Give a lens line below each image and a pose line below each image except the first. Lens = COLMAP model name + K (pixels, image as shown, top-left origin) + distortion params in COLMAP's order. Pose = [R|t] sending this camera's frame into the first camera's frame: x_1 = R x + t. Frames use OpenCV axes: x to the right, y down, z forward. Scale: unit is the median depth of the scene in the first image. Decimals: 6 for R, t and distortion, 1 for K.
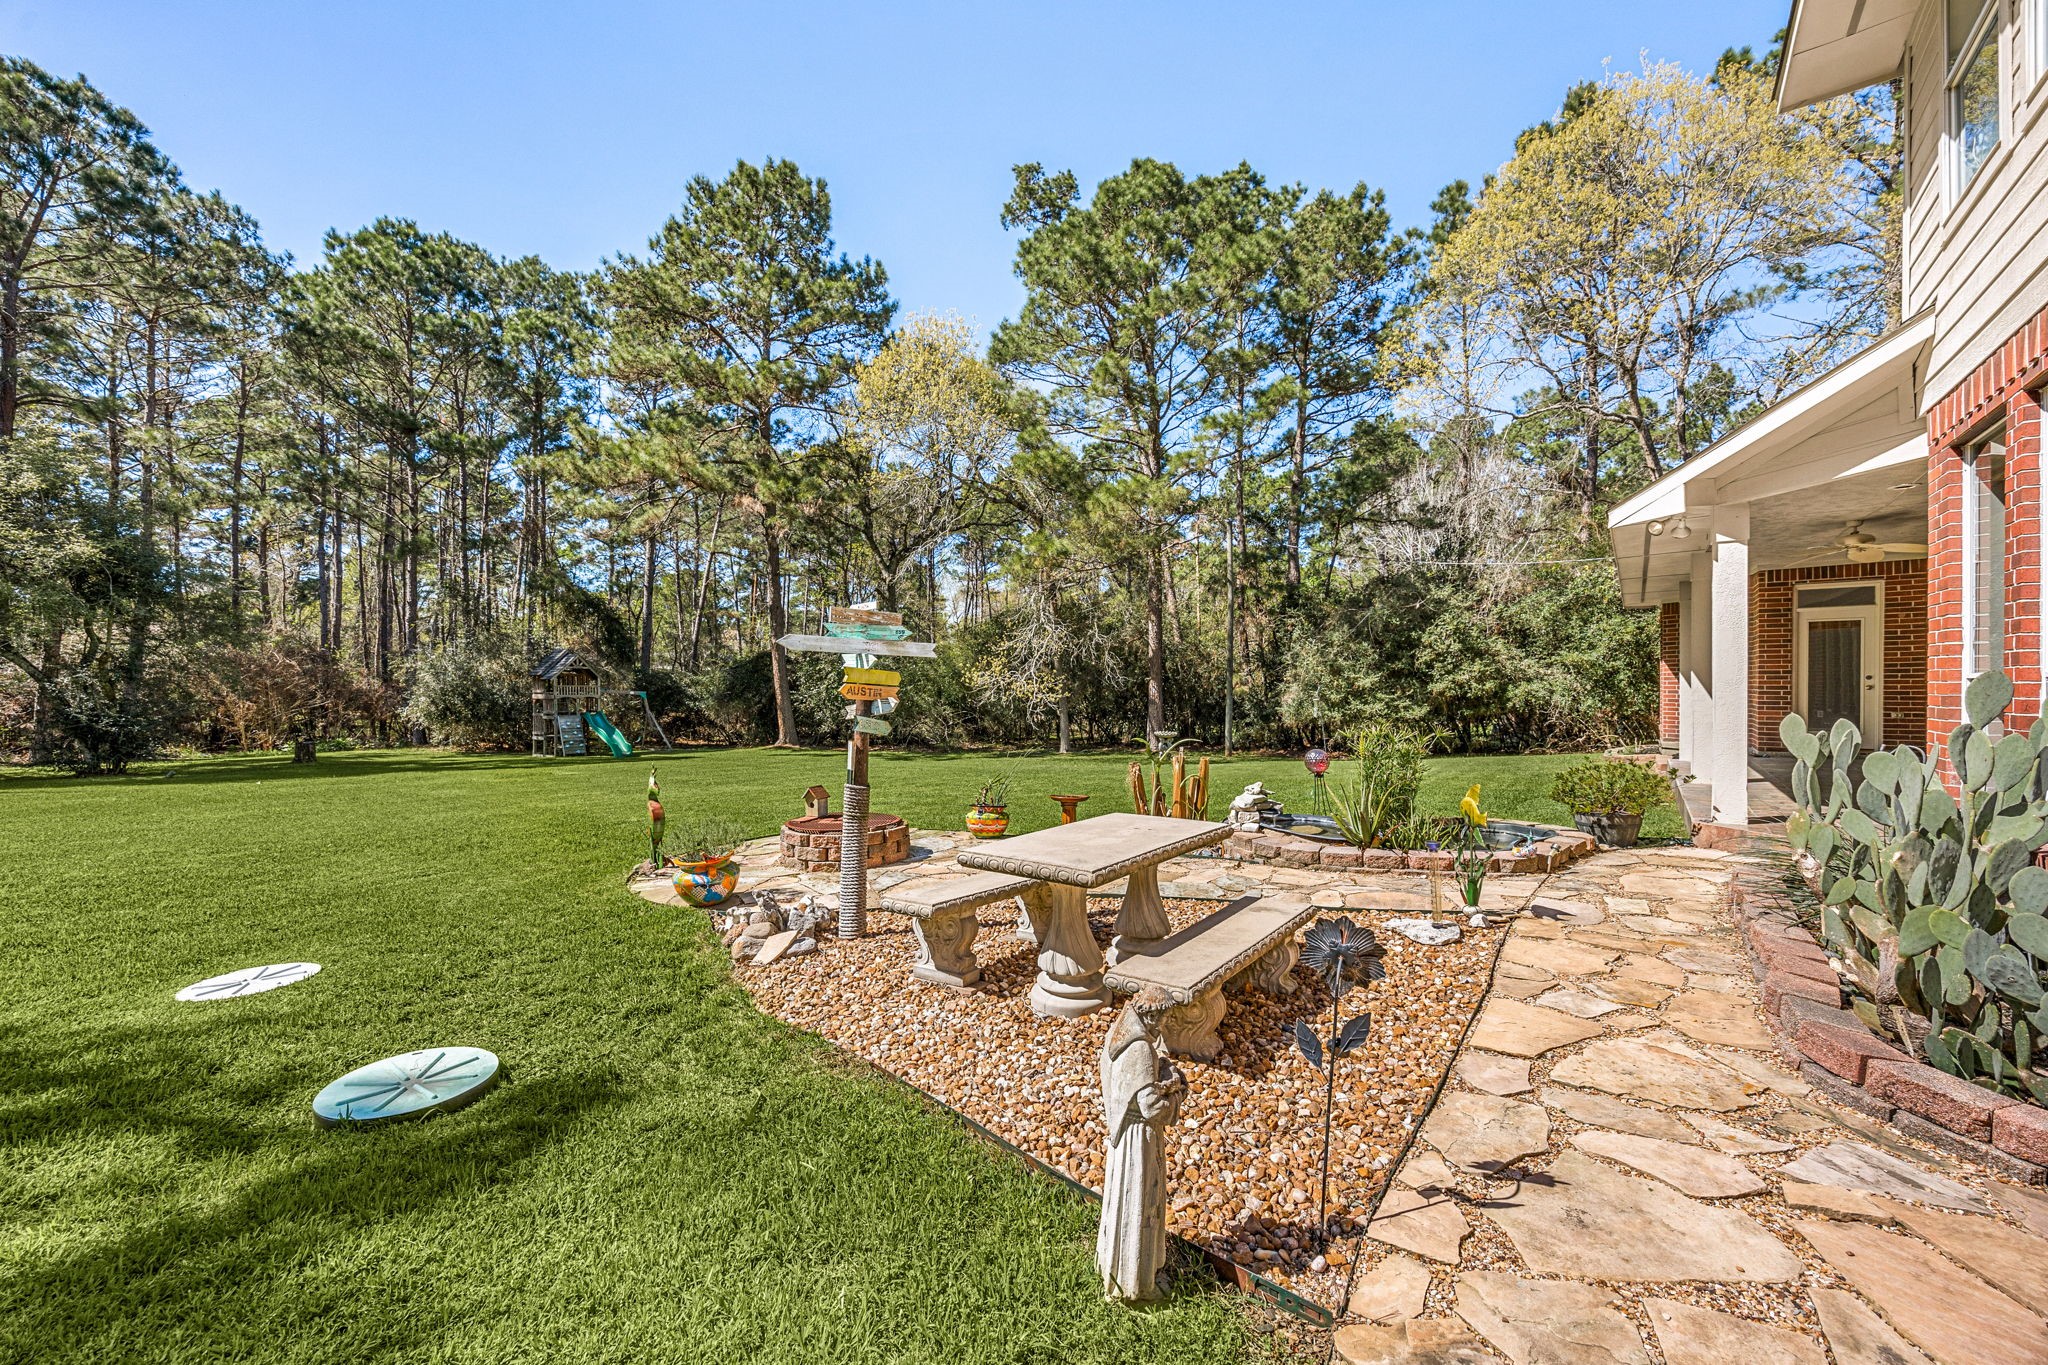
lens RADIAL K [[780.4, 0, 1024.0], [0, 780.4, 682.5], [0, 0, 1]] dist [-0.001400, -0.000128]
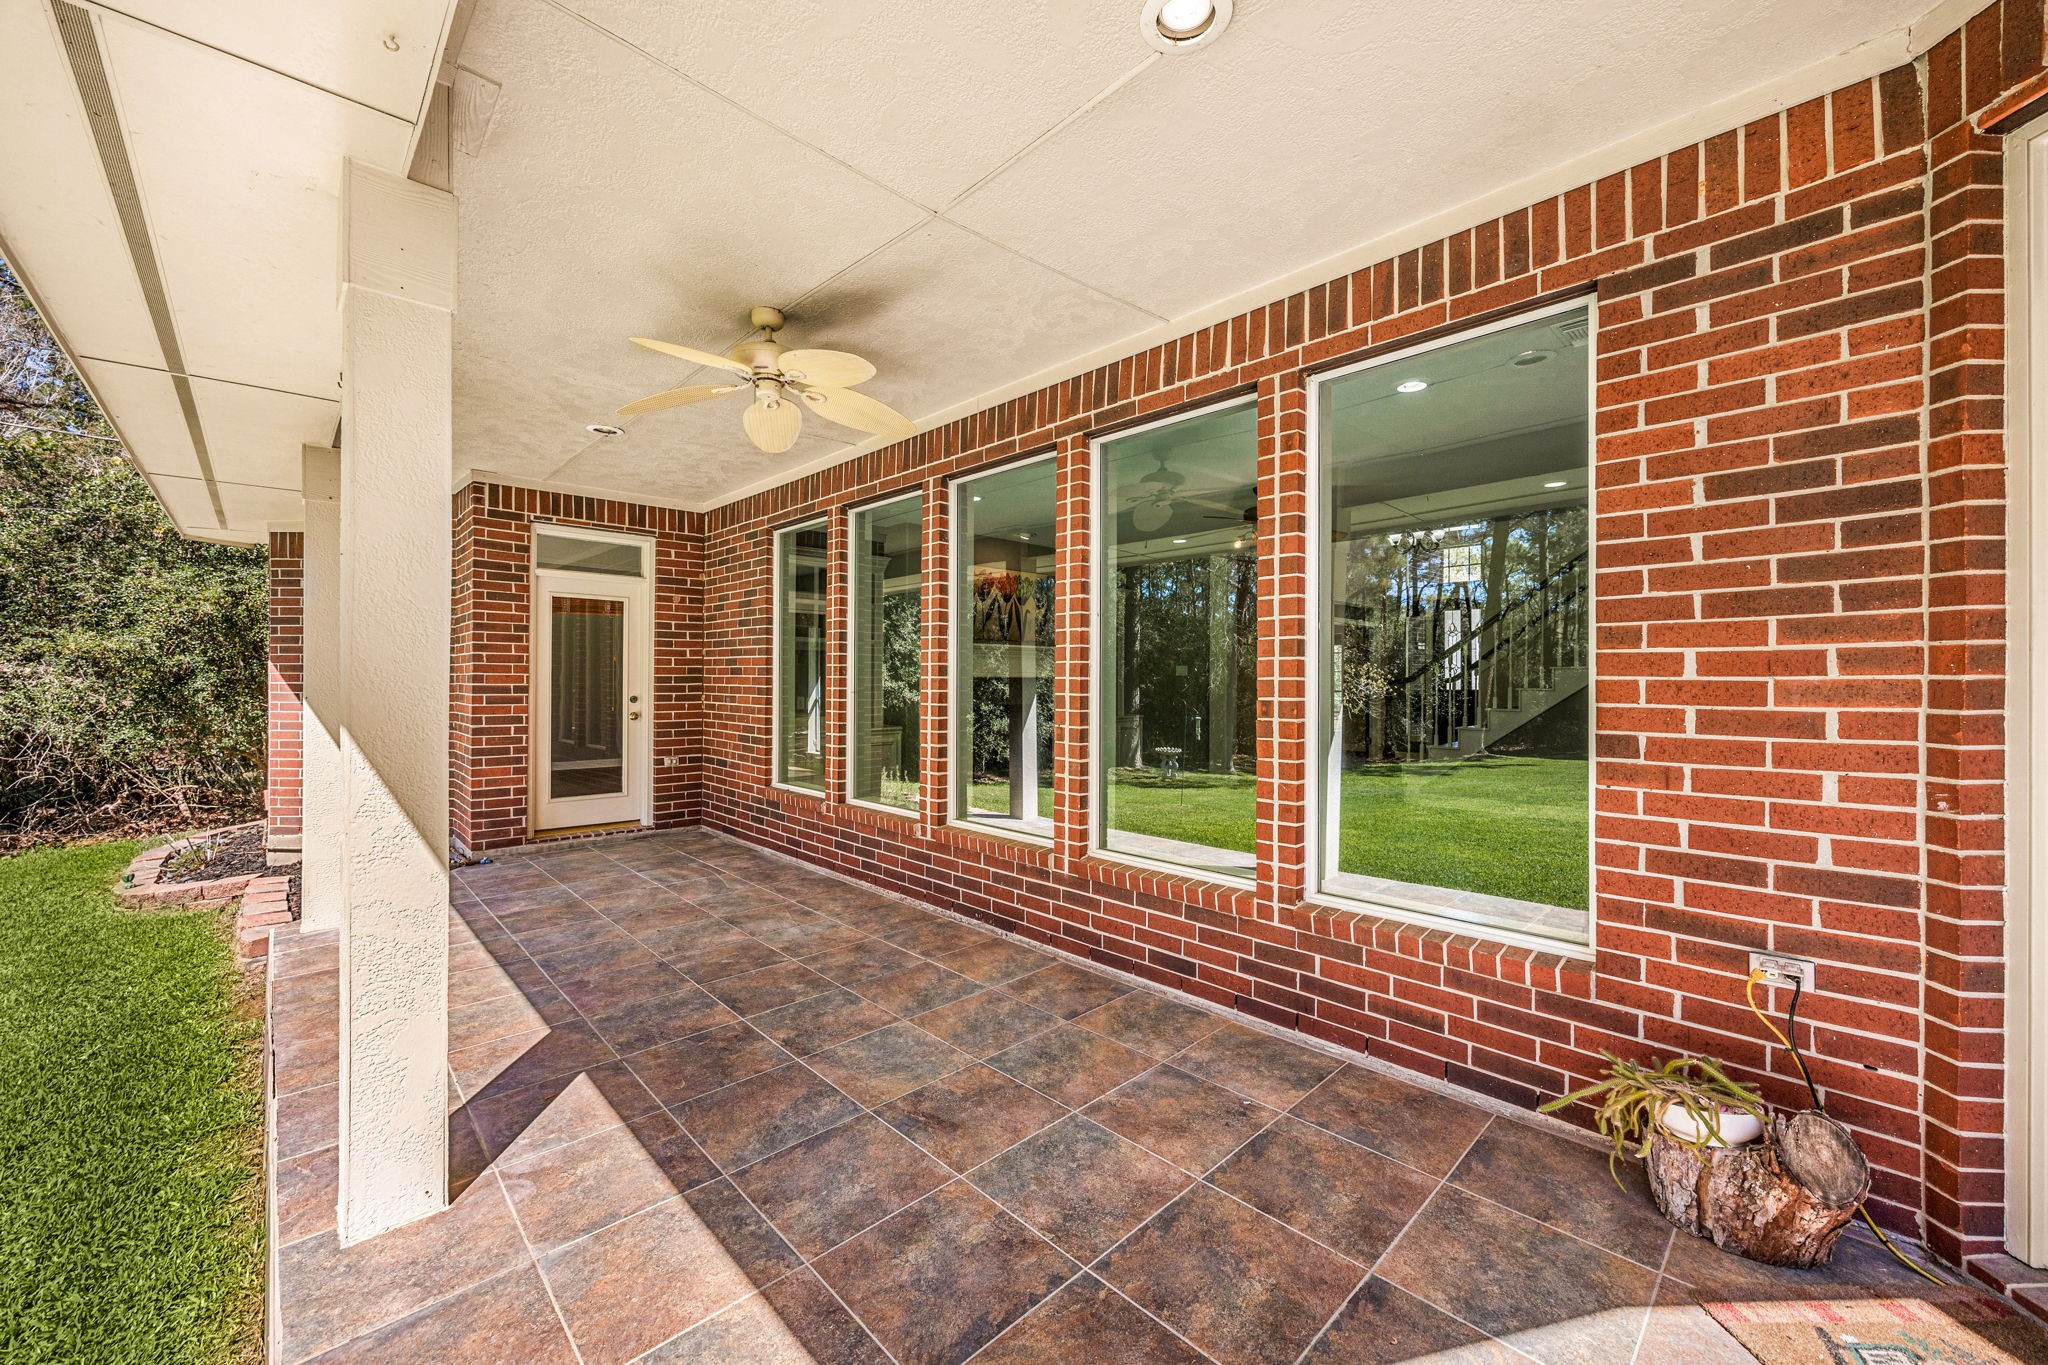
lens RADIAL K [[780.4, 0, 1024.0], [0, 780.4, 682.5], [0, 0, 1]] dist [-0.001400, -0.000128]
pose [[0.140590, -0.001143, 0.990067, 0.512769], [-0.007960, 0.999966, 0.002285, -0.021962], [-0.990036, -0.008202, 0.140576, 0.593469]]
